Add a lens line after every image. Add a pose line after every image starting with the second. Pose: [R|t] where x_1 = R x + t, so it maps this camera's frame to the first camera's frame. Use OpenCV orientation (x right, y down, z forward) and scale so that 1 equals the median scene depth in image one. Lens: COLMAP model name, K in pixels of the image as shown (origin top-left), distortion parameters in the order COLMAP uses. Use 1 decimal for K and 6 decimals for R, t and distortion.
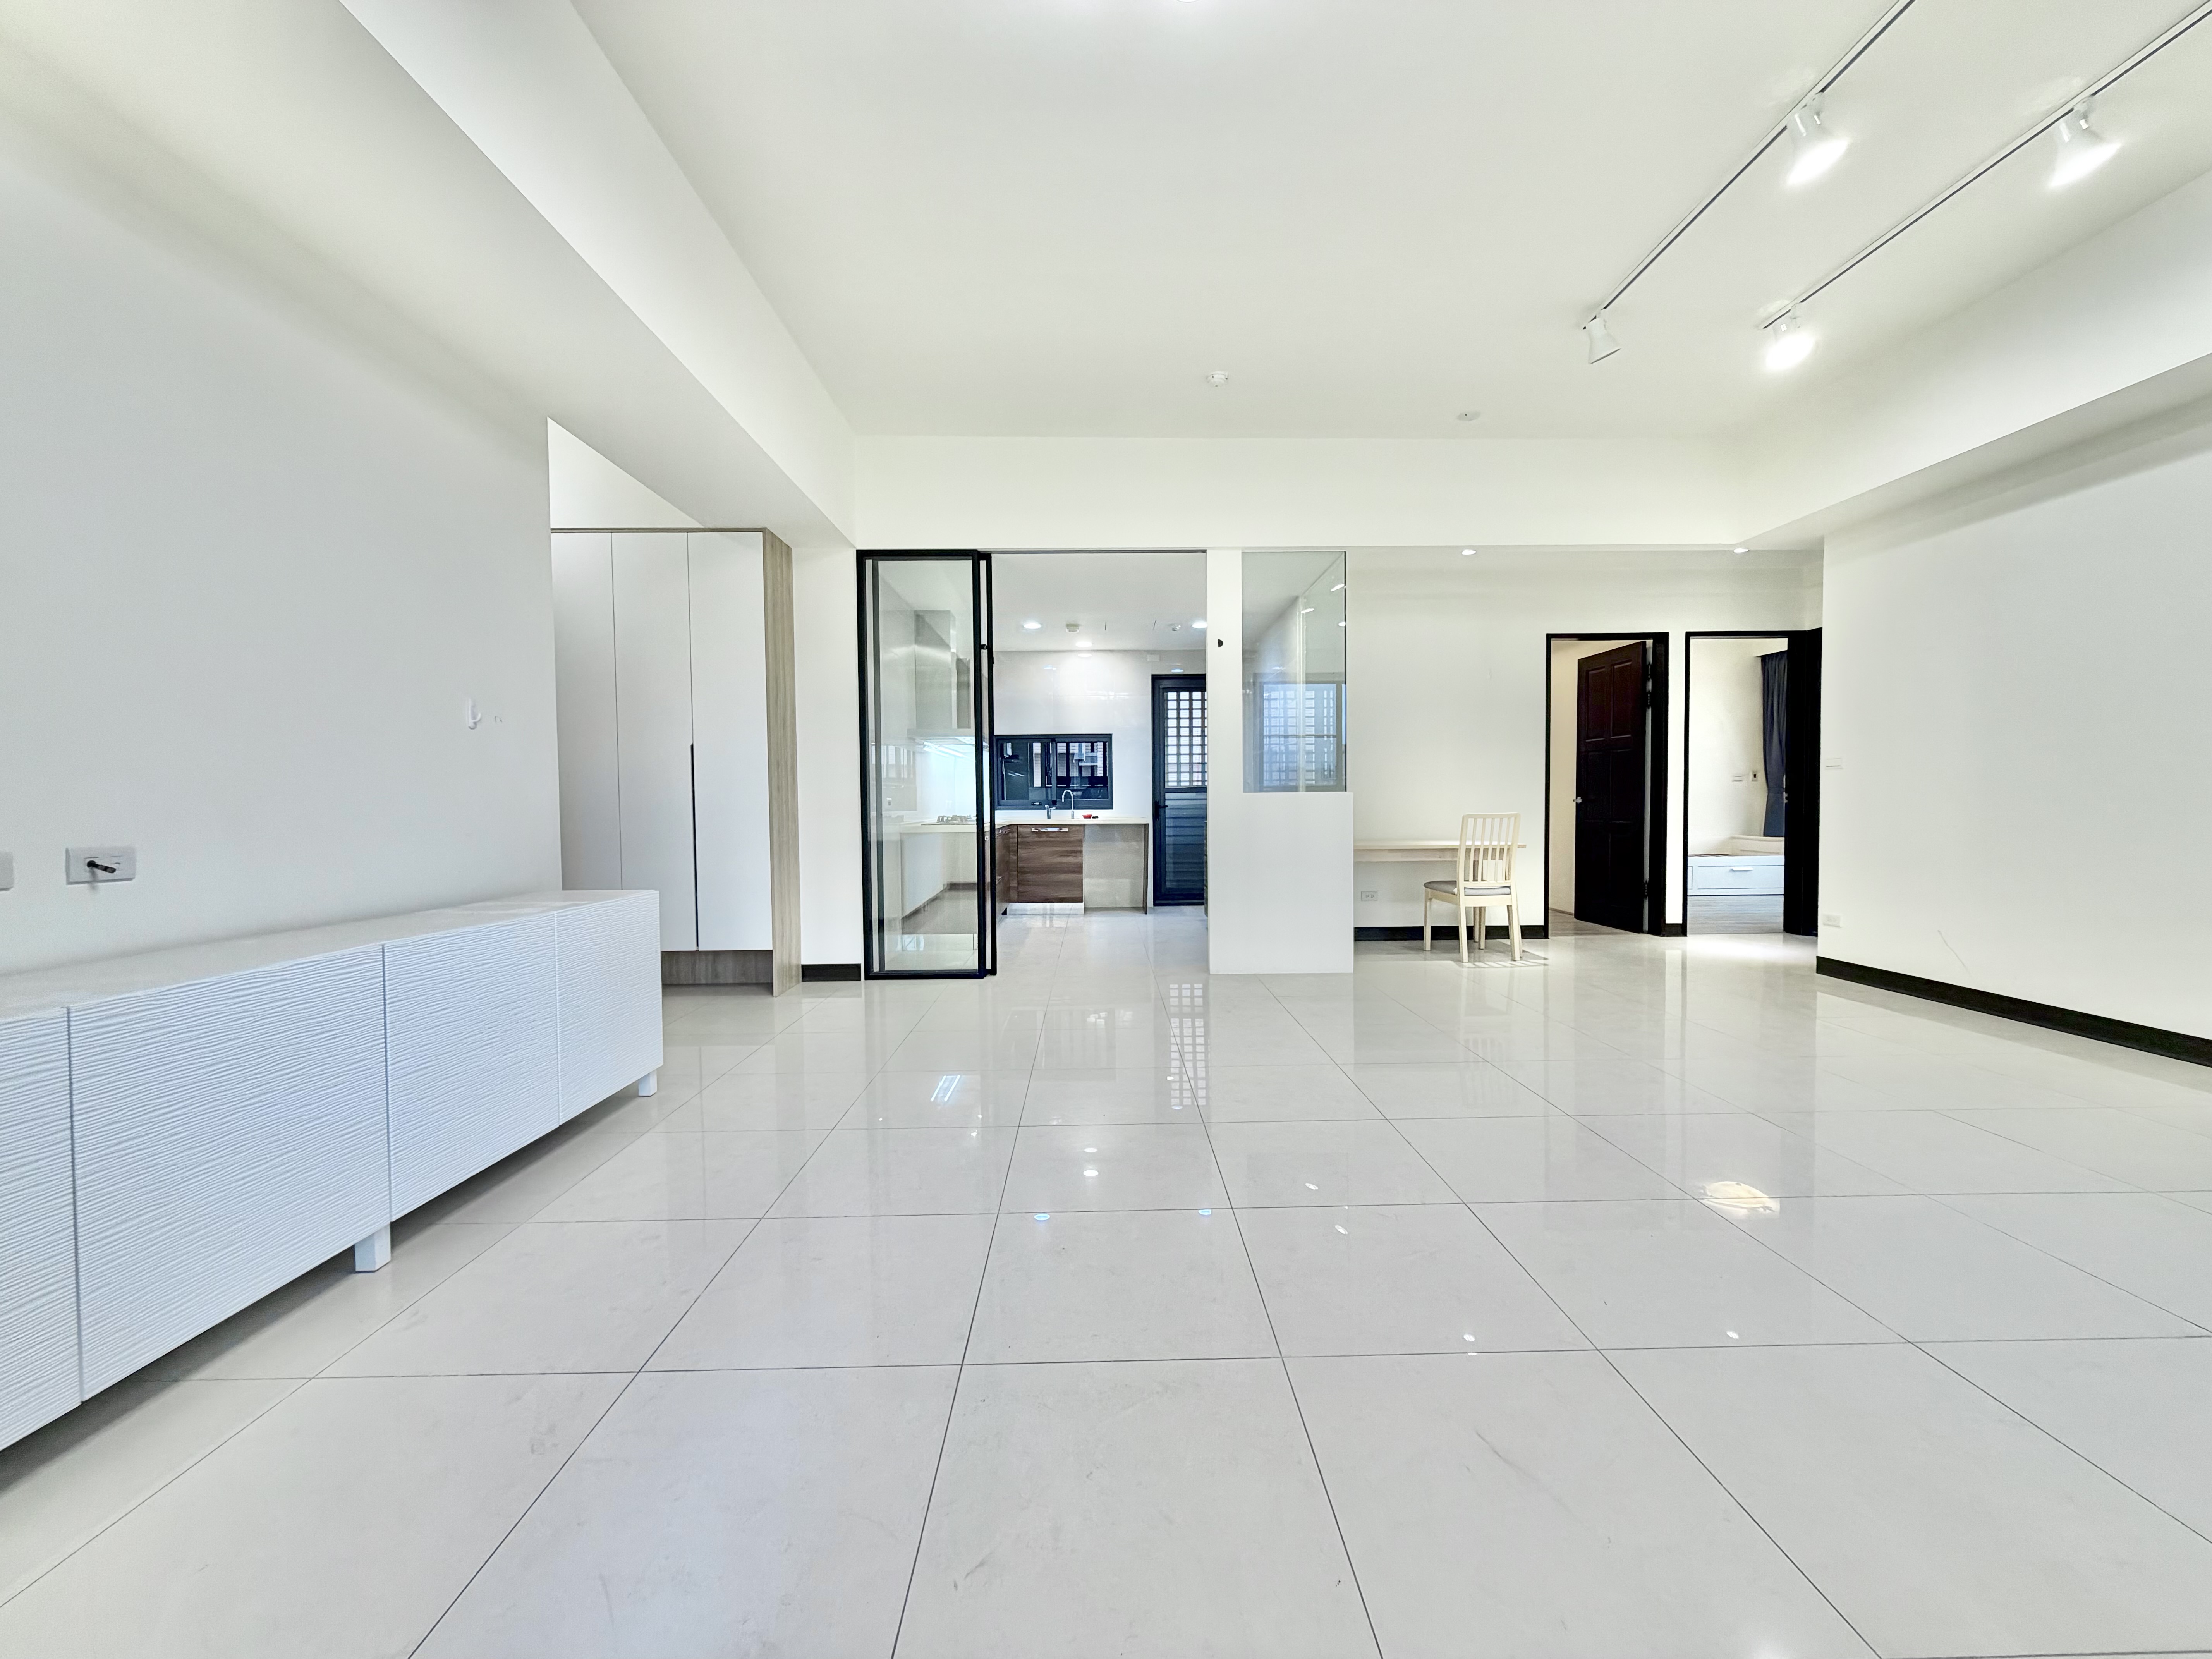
lens RADIAL K [[876.9, 0, 1110.0], [0, 876.9, 827.3], [0, 0, 1]] dist [-0.001956, 0.000156]
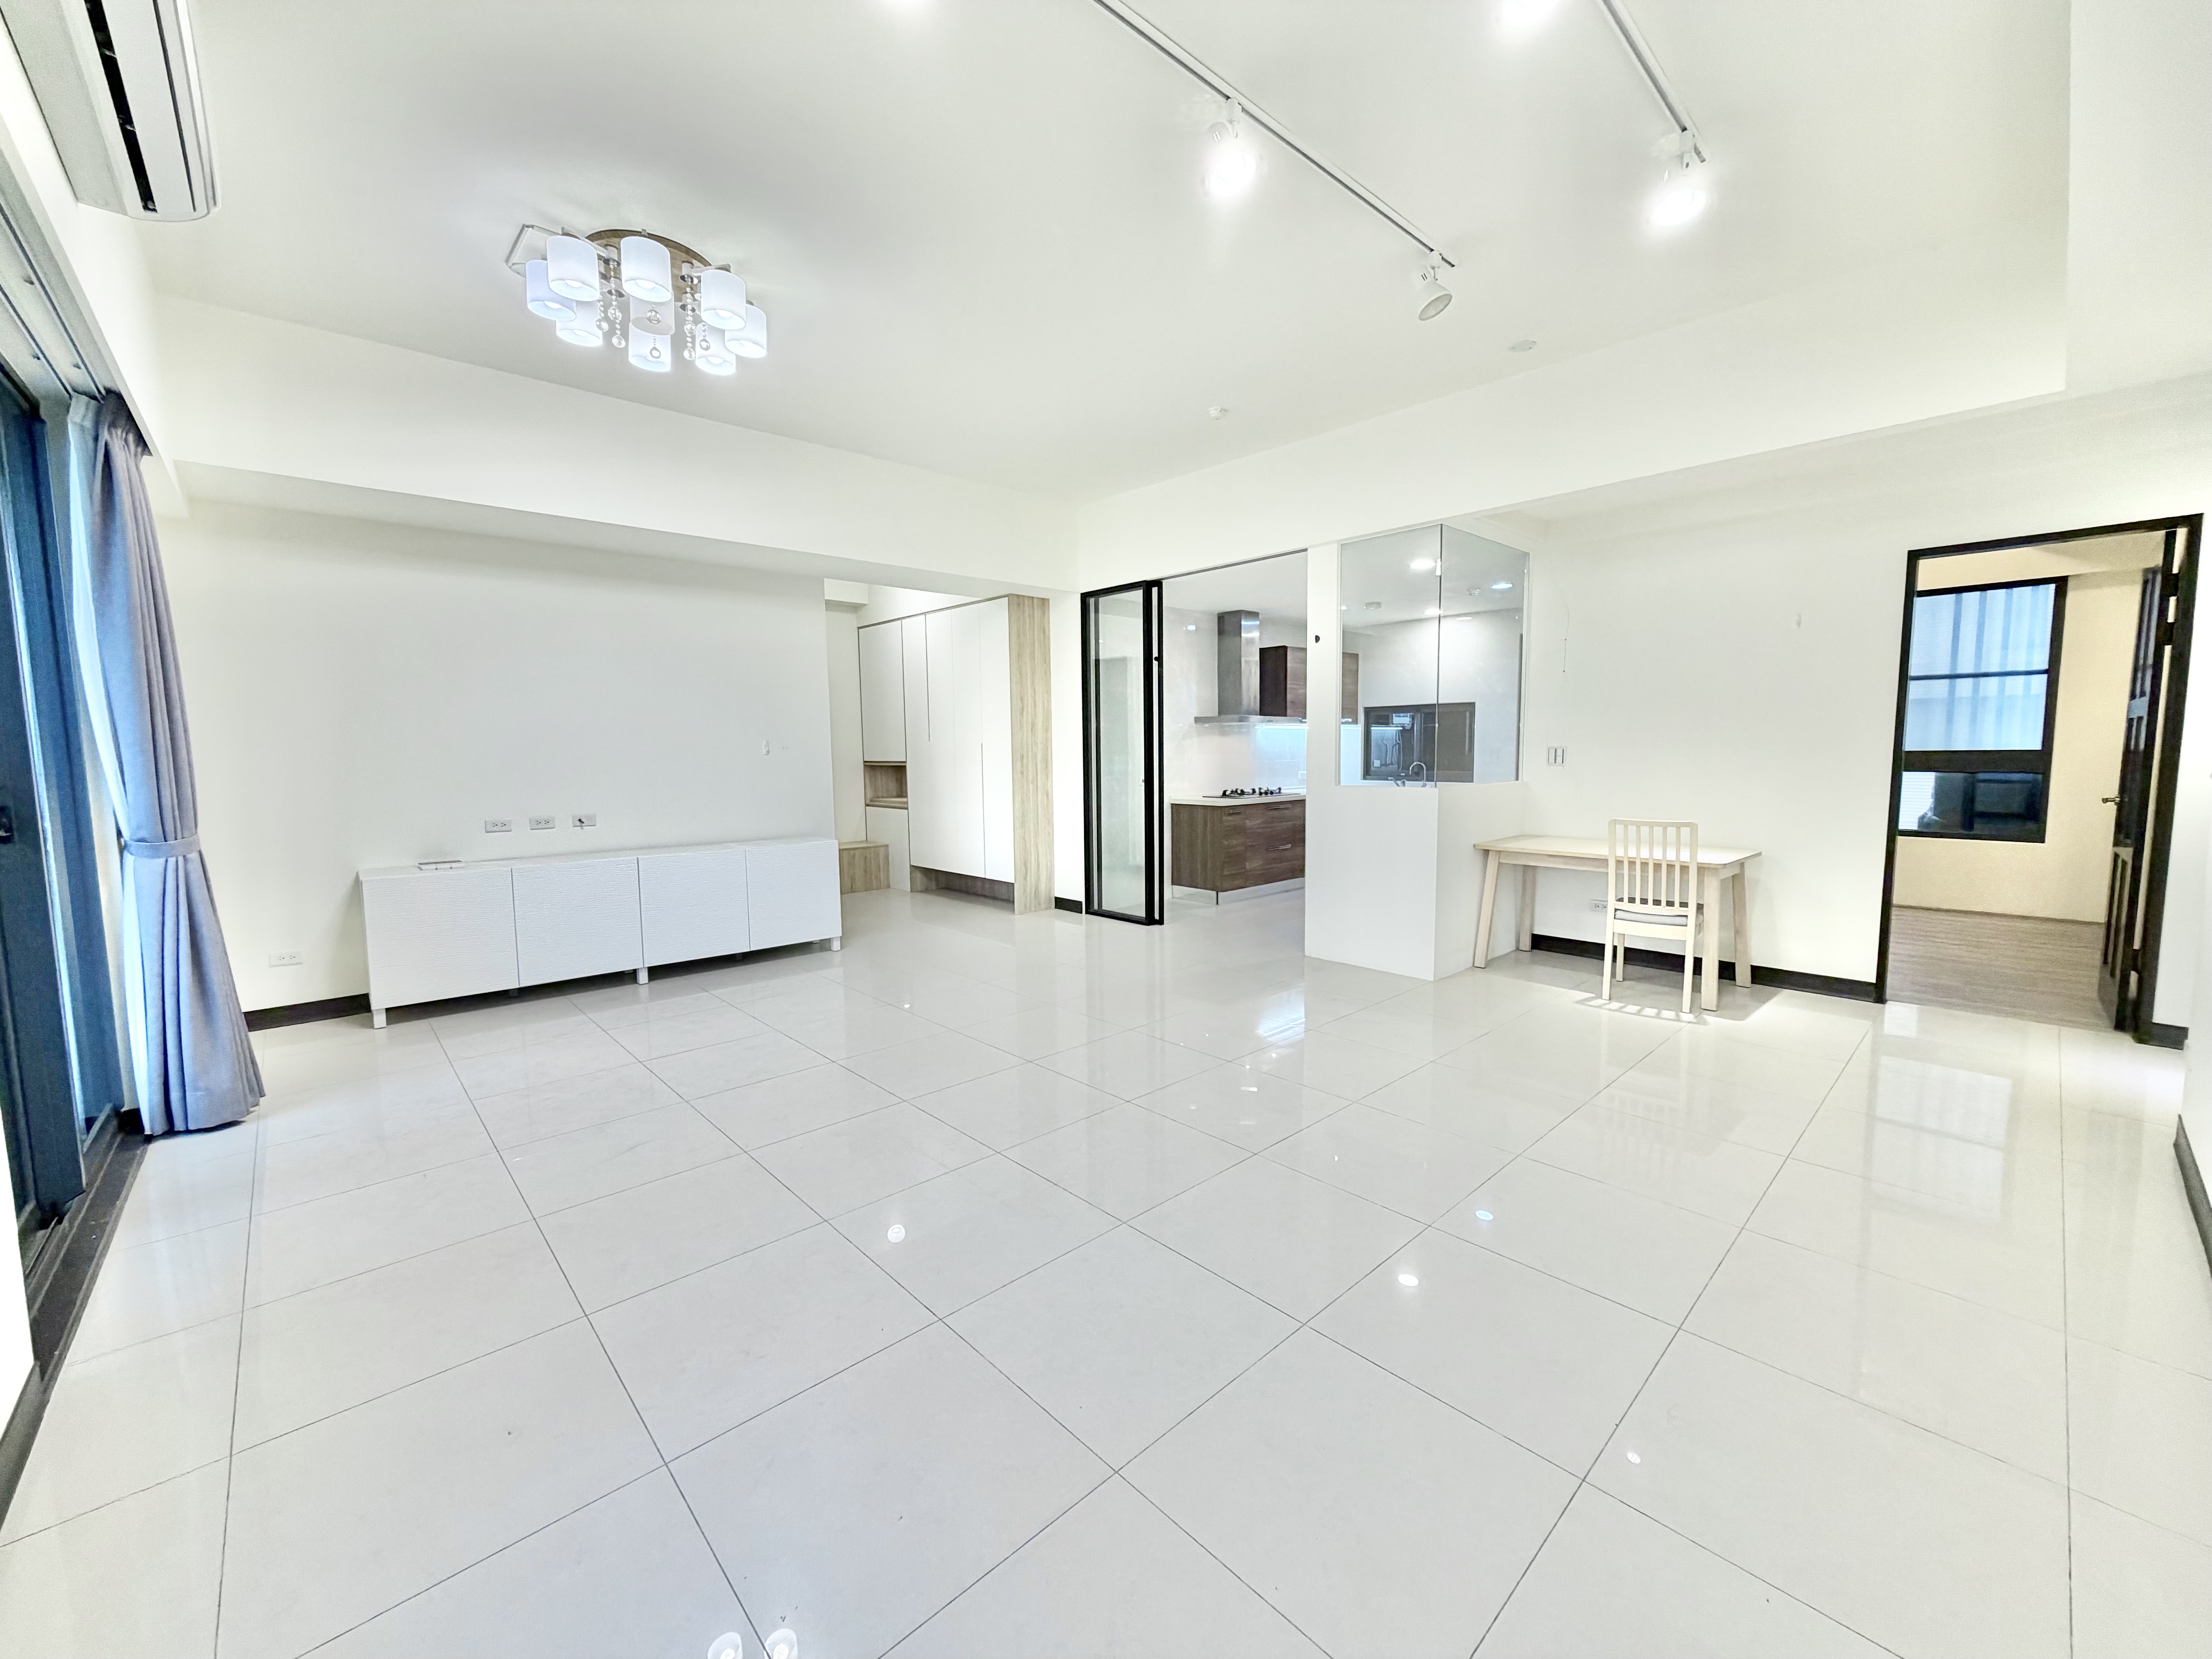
lens RADIAL K [[876.9, 0, 1110.0], [0, 876.9, 827.3], [0, 0, 1]] dist [-0.001956, 0.000156]
pose [[0.672855, 0.069996, -0.736456, 0.694274], [-0.017522, 0.996742, 0.078726, -0.062963], [0.739567, -0.040067, 0.671889, 0.115265]]
